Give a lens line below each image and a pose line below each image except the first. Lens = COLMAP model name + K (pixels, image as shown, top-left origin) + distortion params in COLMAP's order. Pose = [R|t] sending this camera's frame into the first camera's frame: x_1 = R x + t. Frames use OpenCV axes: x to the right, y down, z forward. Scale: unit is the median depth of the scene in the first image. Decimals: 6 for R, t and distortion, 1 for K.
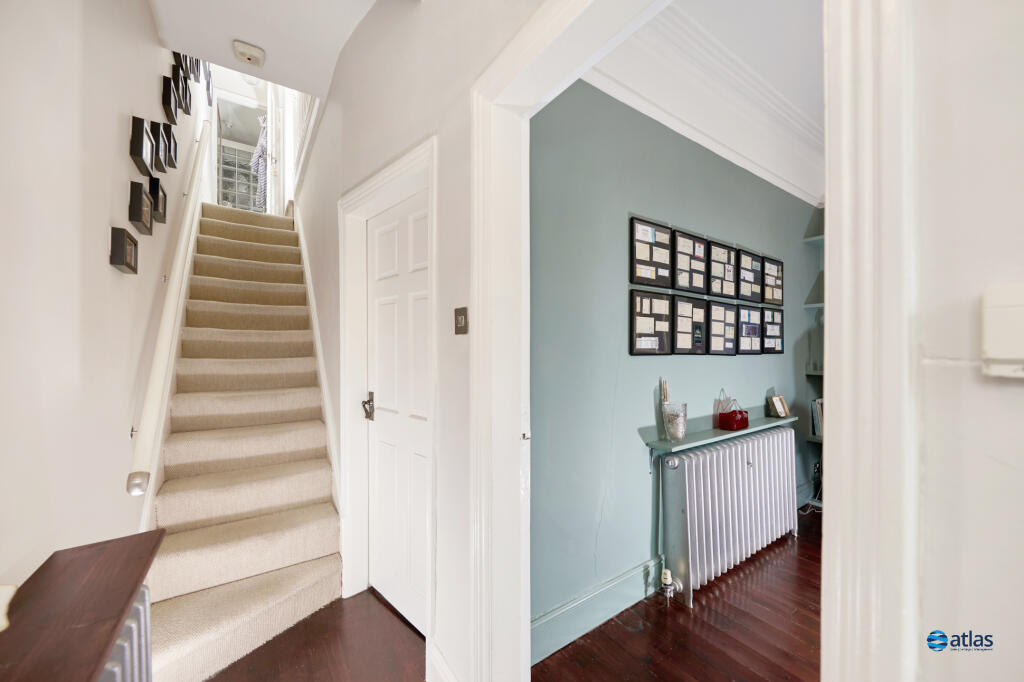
lens RADIAL K [[381.9, 0, 510.5], [0, 381.9, 338.8], [0, 0, 1]] dist [-0.004054, -0.000474]
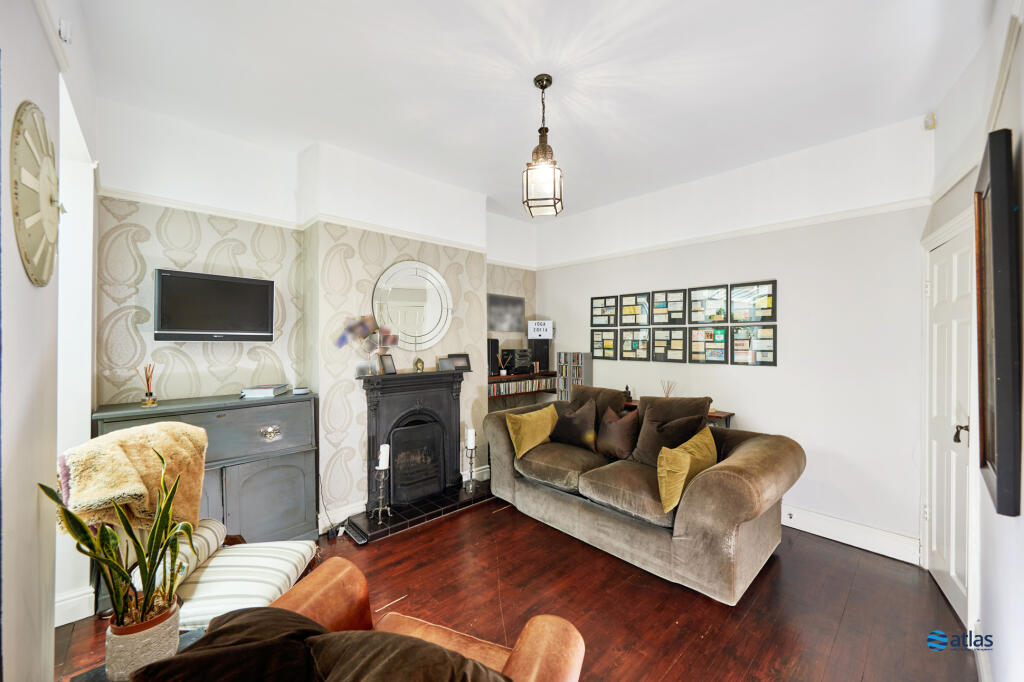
lens RADIAL K [[377.1, 0, 510.1], [0, 377.1, 341.5], [0, 0, 1]] dist [-0.013941, 0.000069]
pose [[0.165658, -0.020185, -0.985977, 2.405911], [0.001687, 0.999795, -0.020185, -0.013484], [0.986182, 0.001680, 0.165658, 0.144336]]
